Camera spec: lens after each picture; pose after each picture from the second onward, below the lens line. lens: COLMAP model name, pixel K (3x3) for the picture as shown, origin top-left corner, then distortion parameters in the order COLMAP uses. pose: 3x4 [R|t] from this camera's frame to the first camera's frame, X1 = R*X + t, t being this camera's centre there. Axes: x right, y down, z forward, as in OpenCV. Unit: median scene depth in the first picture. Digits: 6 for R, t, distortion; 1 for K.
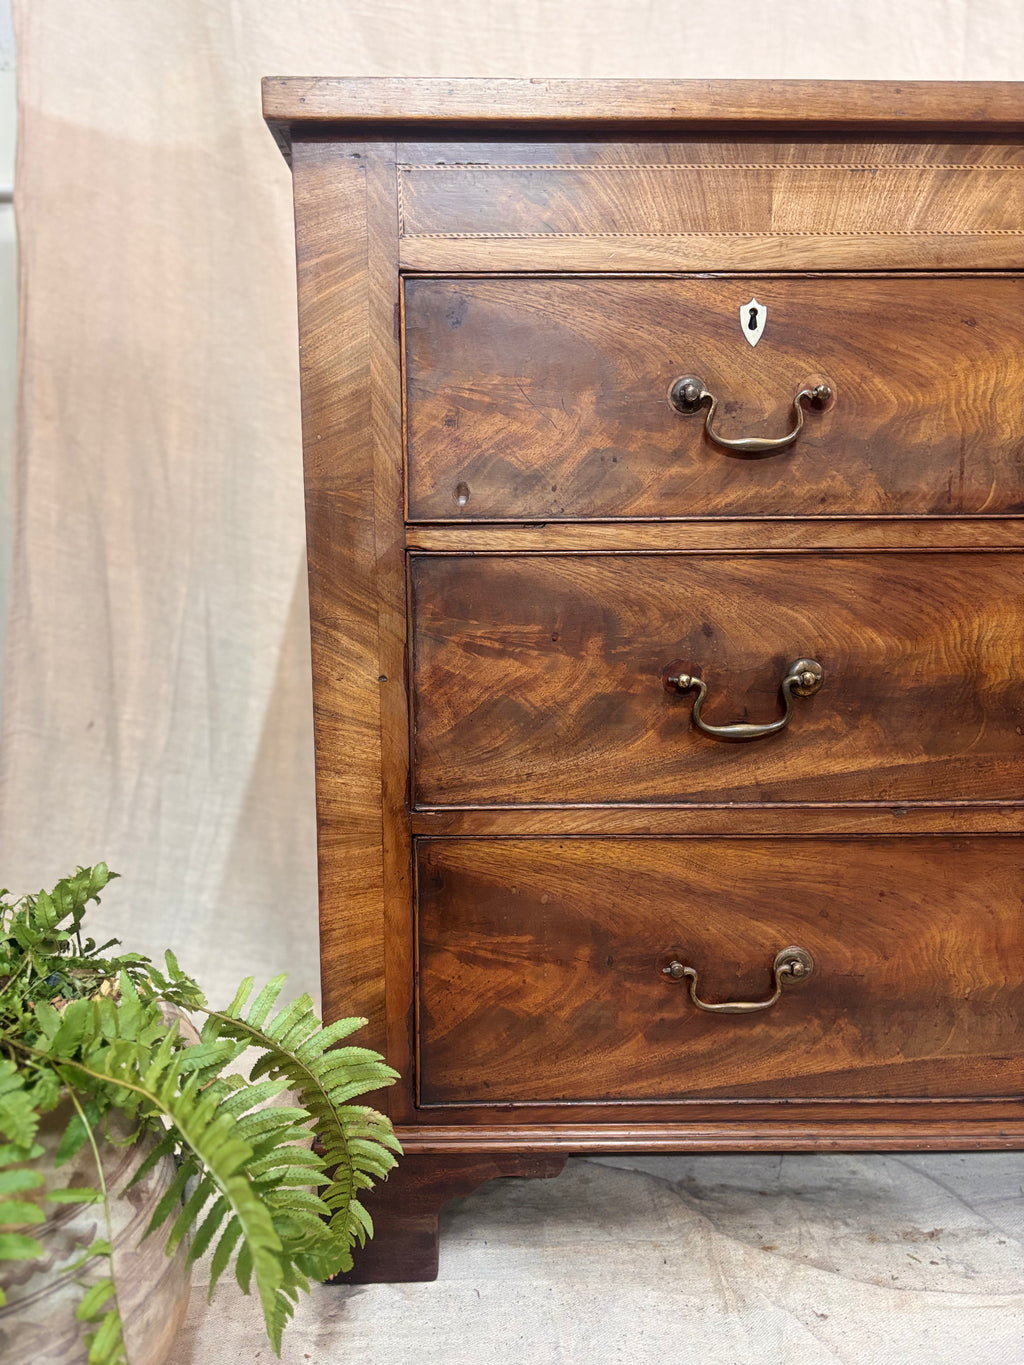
lens RADIAL K [[1033.5, 0, 517.2], [0, 1033.5, 687.8], [0, 0, 1]] dist [0.013425, -0.010255]
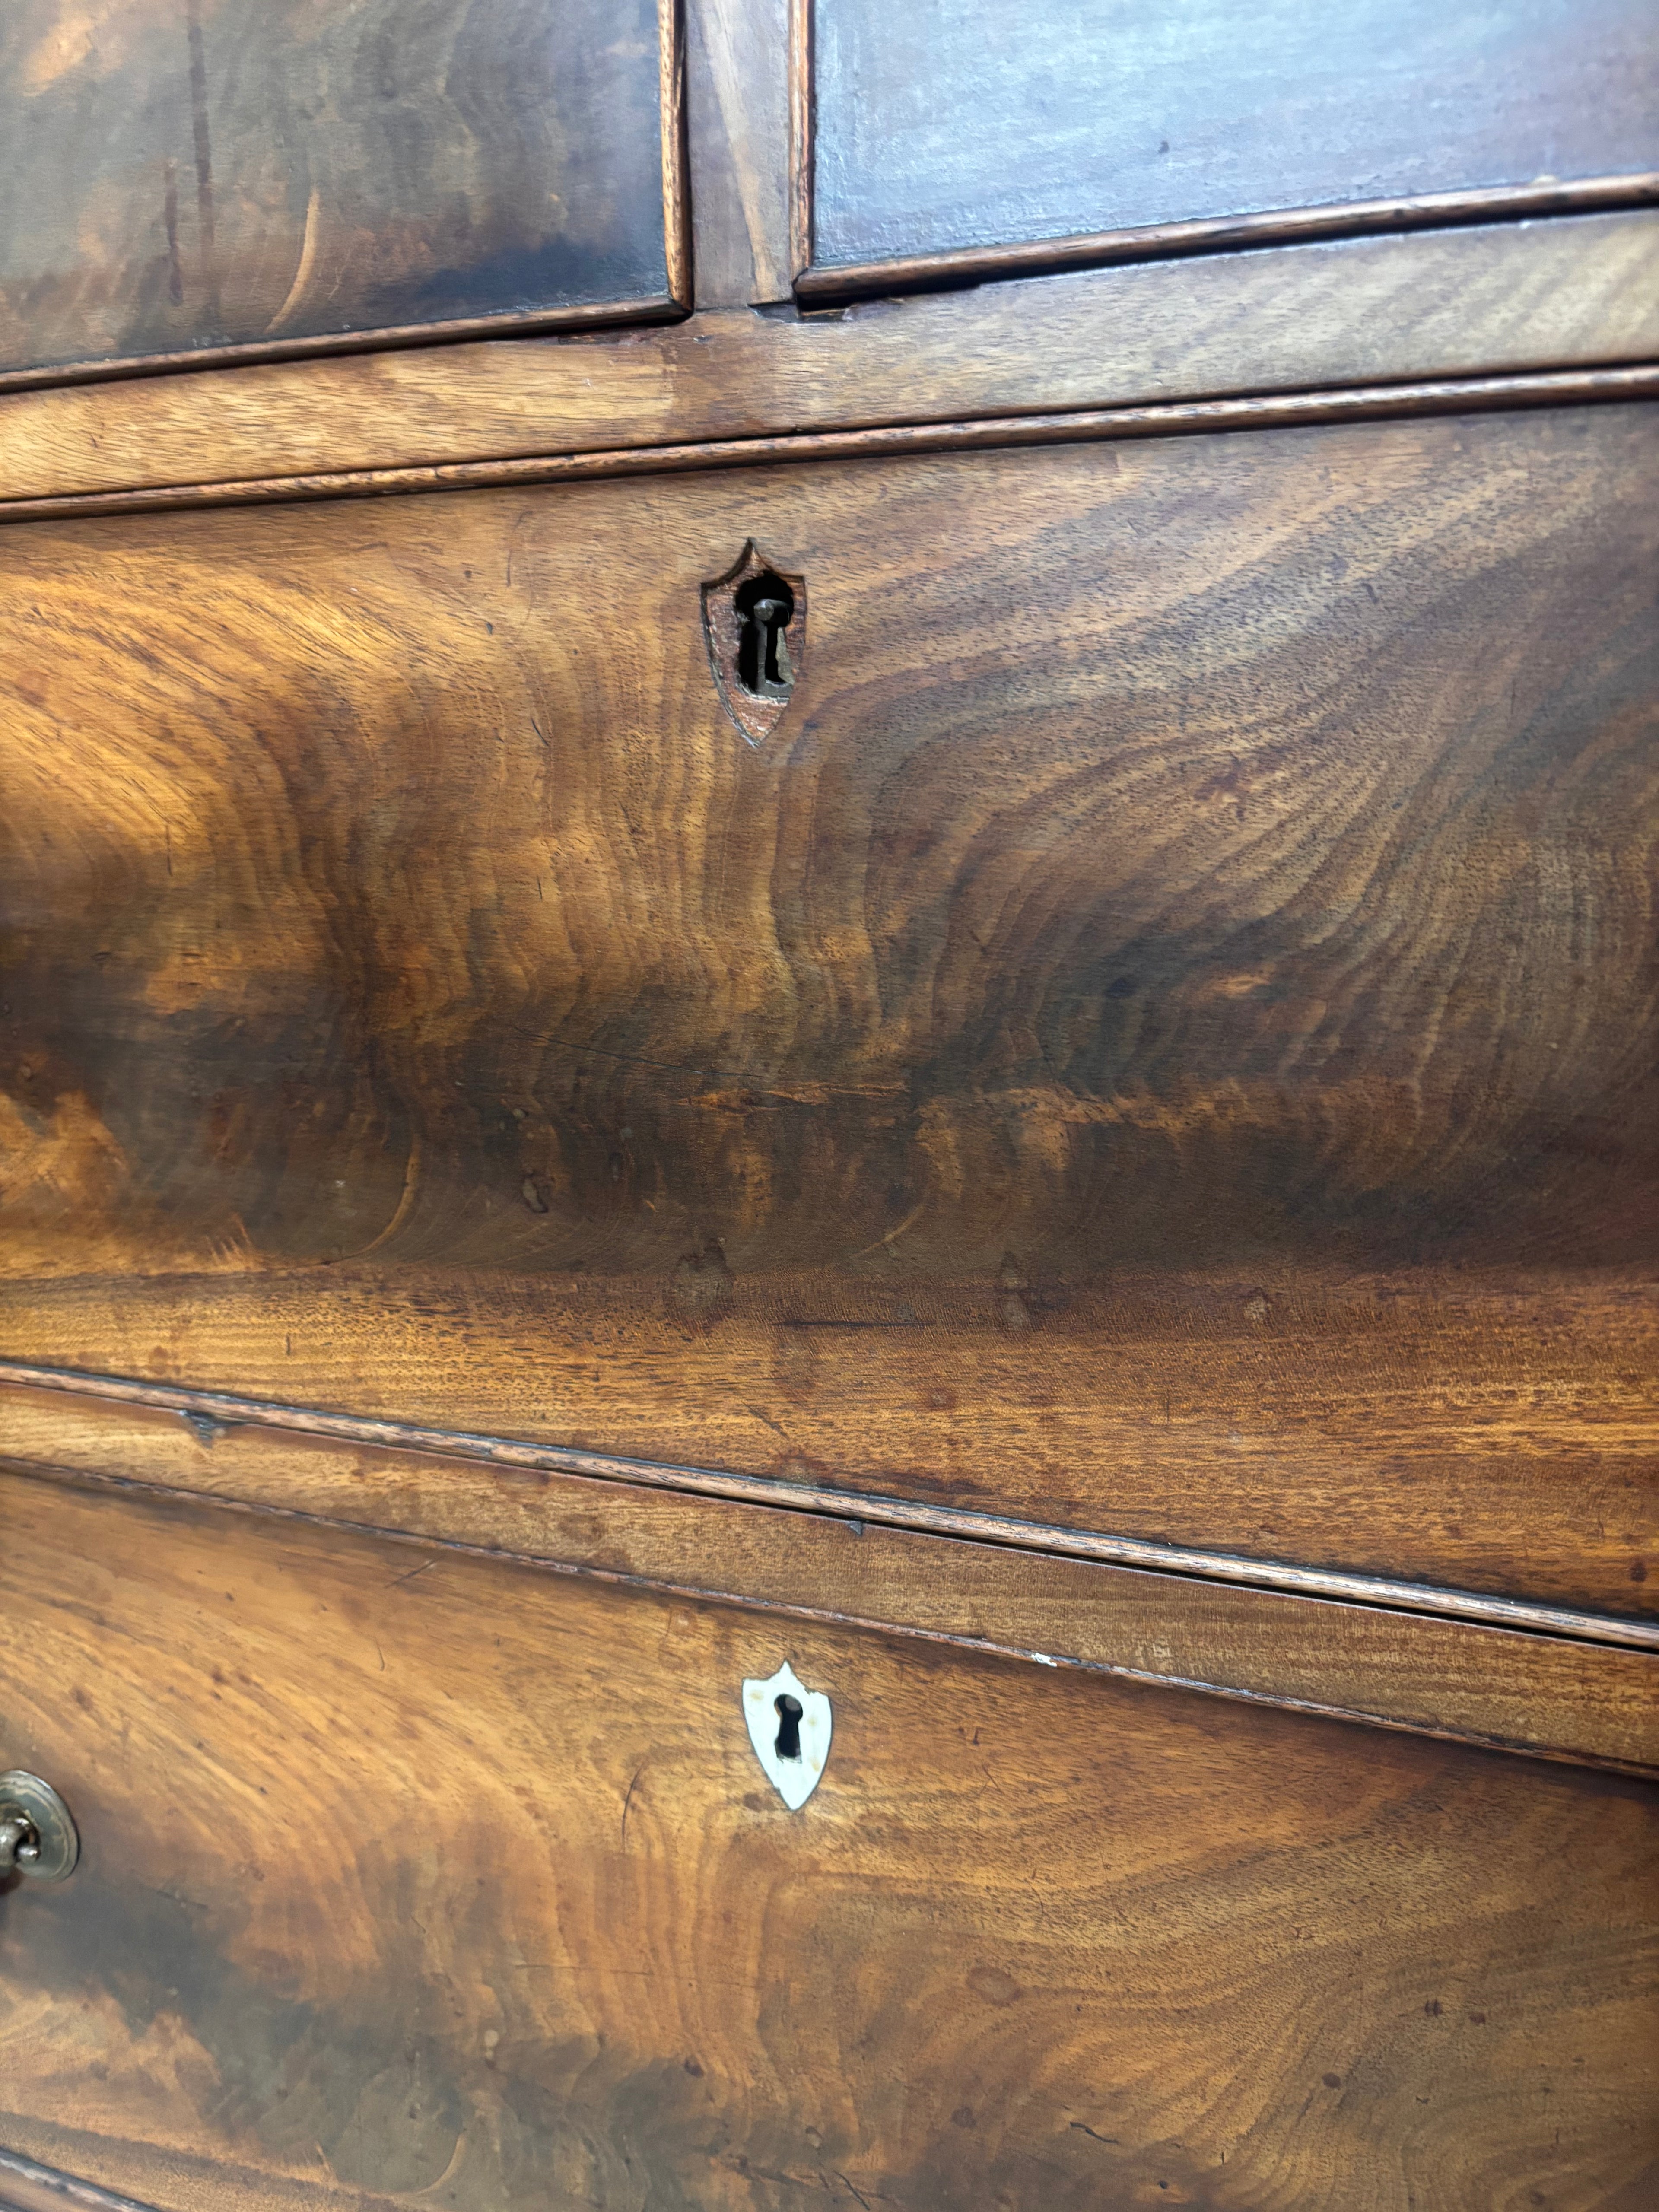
lens RADIAL K [[1633.2, 0, 829.5], [0, 1633.2, 1106.0], [0, 0, 1]] dist [0.006311, -0.004071]
pose [[0.926123, 0.075475, -0.369595, 0.722735], [-0.044928, 0.994875, 0.090584, -0.023233], [0.374537, -0.067287, 0.924767, 0.659874]]
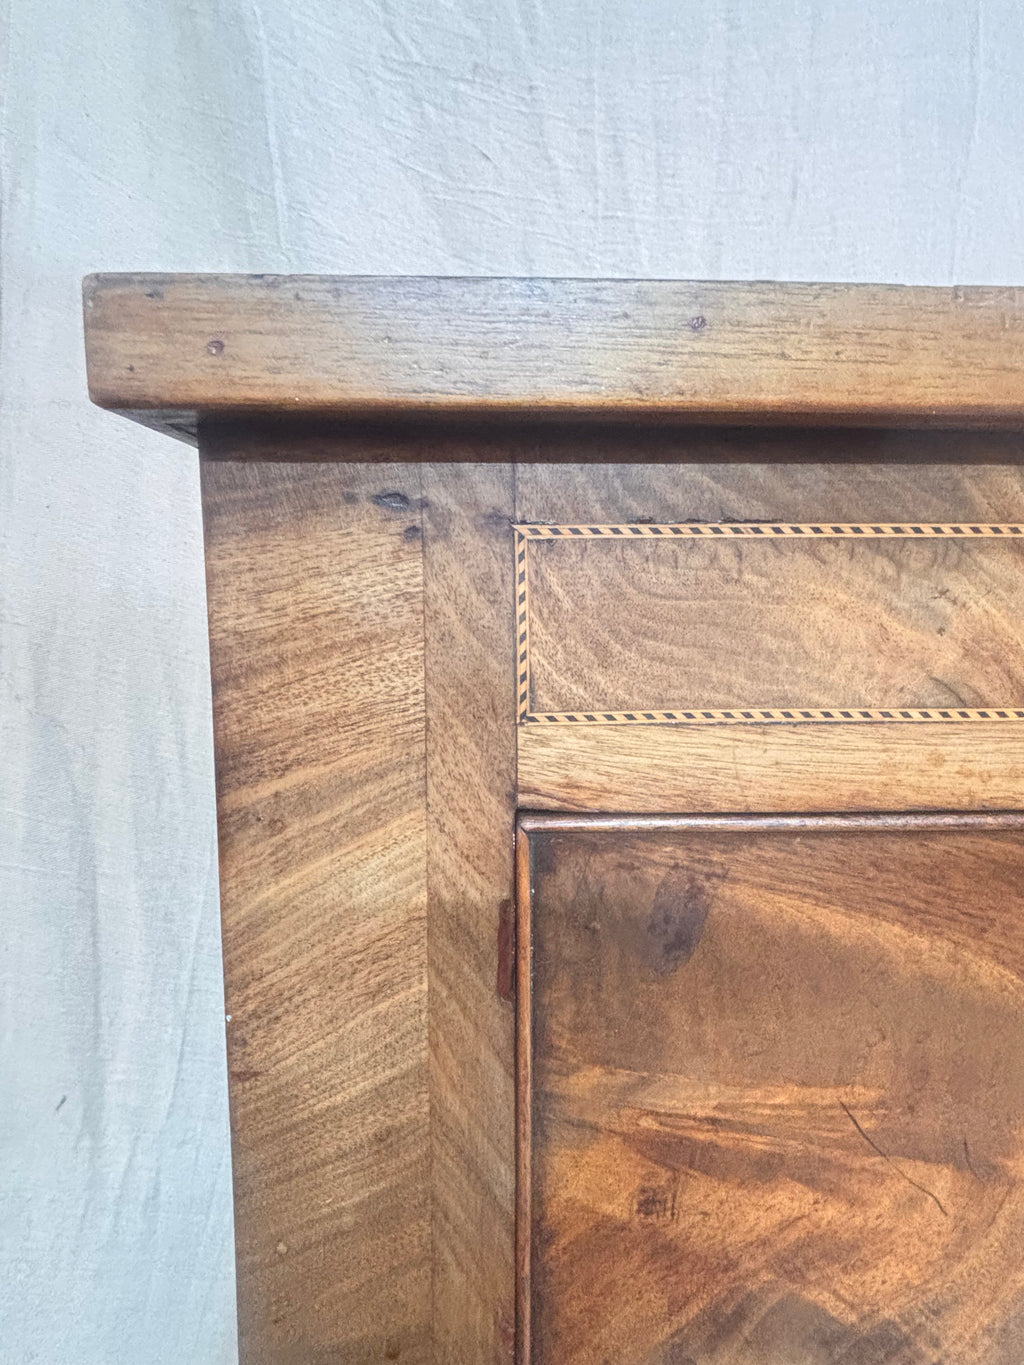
lens RADIAL K [[771.1, 0, 564.7], [0, 771.1, 649.4], [0, 0, 1]] dist [-0.002553, -0.001413]
pose [[0.999923, 0.002855, 0.012089, -0.095610], [-0.001929, 0.997113, -0.075911, -0.413629], [-0.012270, 0.075882, 0.997041, 0.698833]]
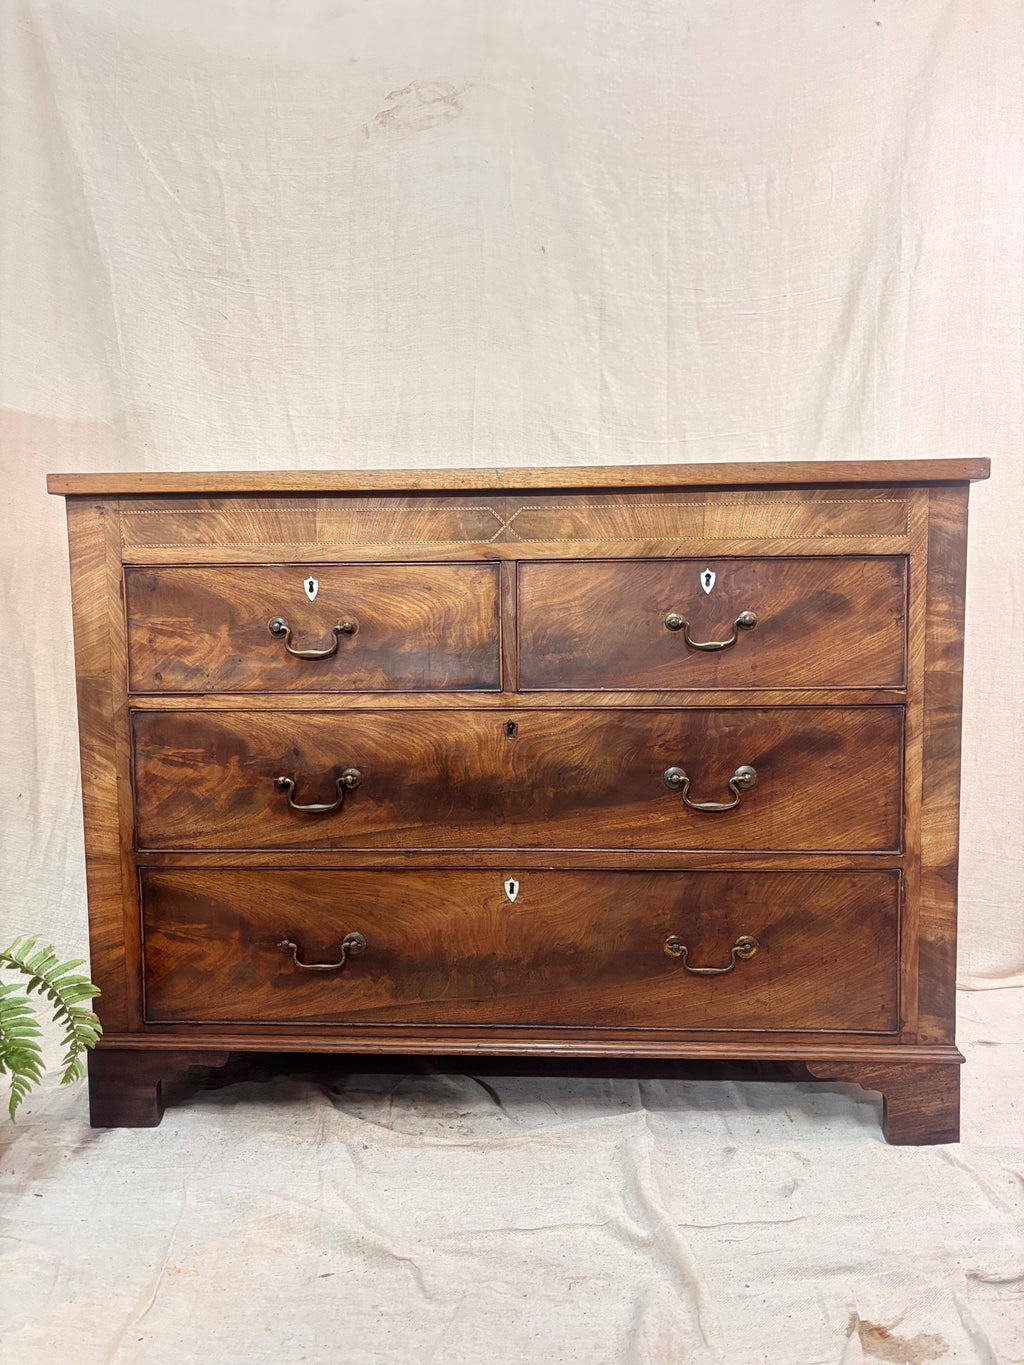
lens RADIAL K [[1007.8, 0, 512.0], [0, 1007.8, 682.5], [0, 0, 1]] dist [0.006311, -0.004071]
pose [[0.997934, -0.001026, -0.064236, 0.678255], [-0.002858, 0.998174, -0.060342, -0.072233], [0.064181, 0.060401, 0.996109, -0.739568]]
